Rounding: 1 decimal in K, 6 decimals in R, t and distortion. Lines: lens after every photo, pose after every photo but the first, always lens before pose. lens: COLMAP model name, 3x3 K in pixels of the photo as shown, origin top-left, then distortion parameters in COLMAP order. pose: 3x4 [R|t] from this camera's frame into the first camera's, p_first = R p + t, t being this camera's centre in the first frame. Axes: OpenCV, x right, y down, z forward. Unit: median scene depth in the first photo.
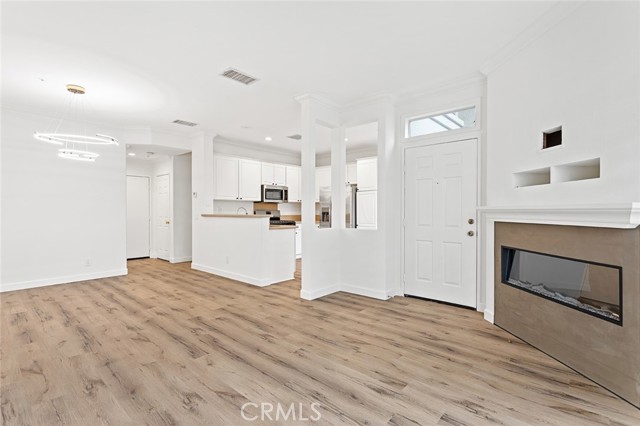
lens RADIAL K [[302.6, 0, 324.5], [0, 302.6, 214.0], [0, 0, 1]] dist [-0.000722, 0.001137]
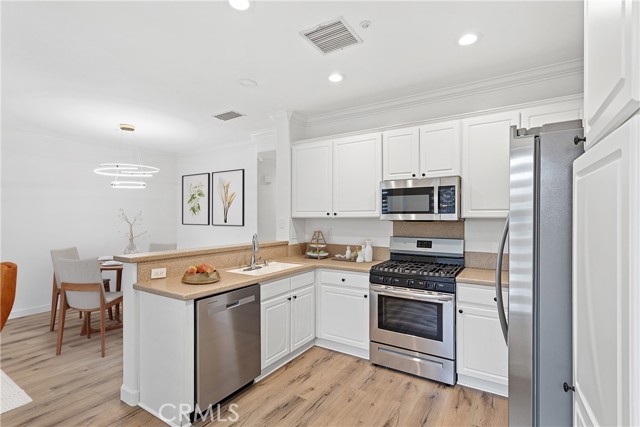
lens RADIAL K [[302.6, 0, 317.3], [0, 302.6, 218.6], [0, 0, 1]] dist [-0.000722, 0.001137]
pose [[0.154098, 0.003554, -0.988049, 0.283283], [-0.009653, 0.999951, 0.002091, -0.052065], [0.988008, 0.009216, 0.154124, 1.050690]]
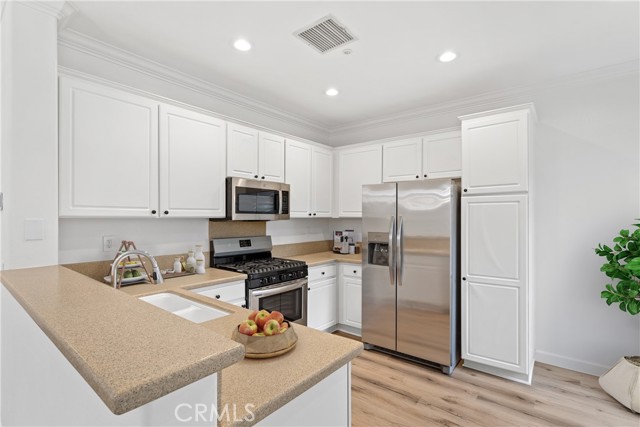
lens RADIAL K [[302.6, 0, 326.2], [0, 302.6, 217.5], [0, 0, 1]] dist [-0.000722, 0.001137]
pose [[0.998867, 0.003682, 0.047439, -0.118896], [-0.003374, 0.999973, -0.006578, -0.051152], [-0.047461, 0.006411, 0.998852, 0.742253]]
